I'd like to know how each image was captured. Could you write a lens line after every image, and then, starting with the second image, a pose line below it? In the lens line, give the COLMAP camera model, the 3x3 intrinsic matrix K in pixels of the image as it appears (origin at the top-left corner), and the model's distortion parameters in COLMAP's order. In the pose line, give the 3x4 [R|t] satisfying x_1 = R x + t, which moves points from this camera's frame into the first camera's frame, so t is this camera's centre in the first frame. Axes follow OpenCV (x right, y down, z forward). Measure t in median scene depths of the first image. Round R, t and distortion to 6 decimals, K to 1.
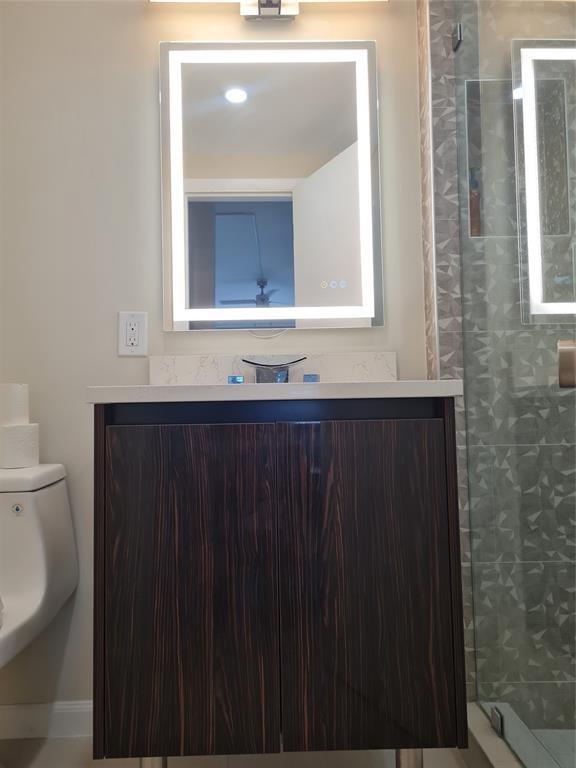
lens RADIAL K [[577.8, 0, 284.7], [0, 577.8, 385.5], [0, 0, 1]] dist [0.042655, -0.022641]
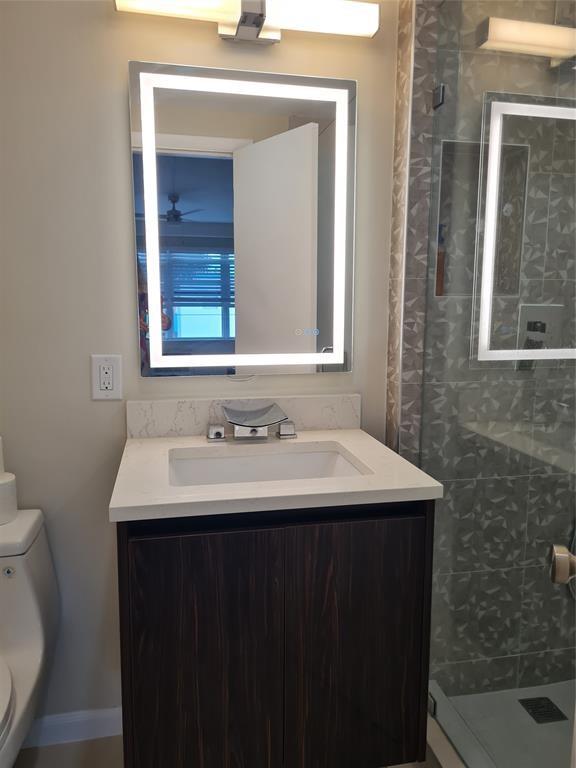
lens RADIAL K [[577.8, 0, 291.6], [0, 577.8, 387.7], [0, 0, 1]] dist [0.042655, -0.022641]
pose [[0.981833, -0.002880, 0.189725, -0.146466], [-0.033693, 0.981349, 0.189257, -0.282956], [-0.186732, -0.192211, 0.963424, -0.018717]]
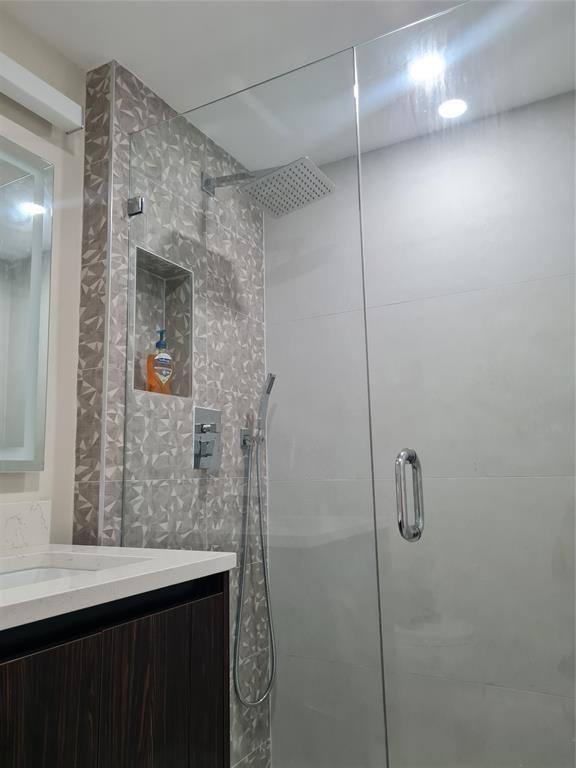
lens RADIAL K [[577.8, 0, 290.3], [0, 577.8, 385.0], [0, 0, 1]] dist [0.042655, -0.022641]
pose [[0.498040, 0.142841, 0.855309, -0.434102], [-0.023064, 0.988173, -0.151600, -0.110515], [-0.866847, 0.055776, 0.495444, 0.235417]]
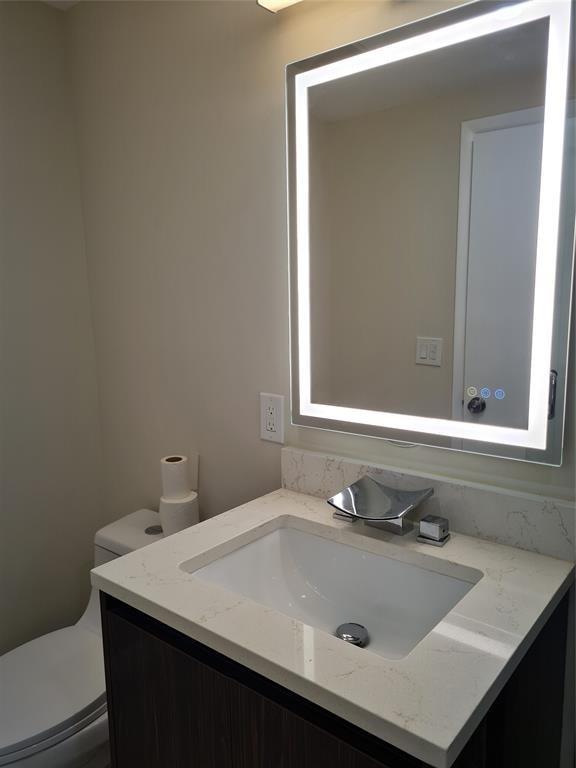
lens RADIAL K [[577.8, 0, 292.5], [0, 577.8, 387.1], [0, 0, 1]] dist [0.042655, -0.022641]
pose [[0.767652, 0.111503, -0.631093, 0.354052], [0.030934, 0.977153, 0.210274, -0.345039], [0.640120, -0.180939, 0.746664, 0.358875]]
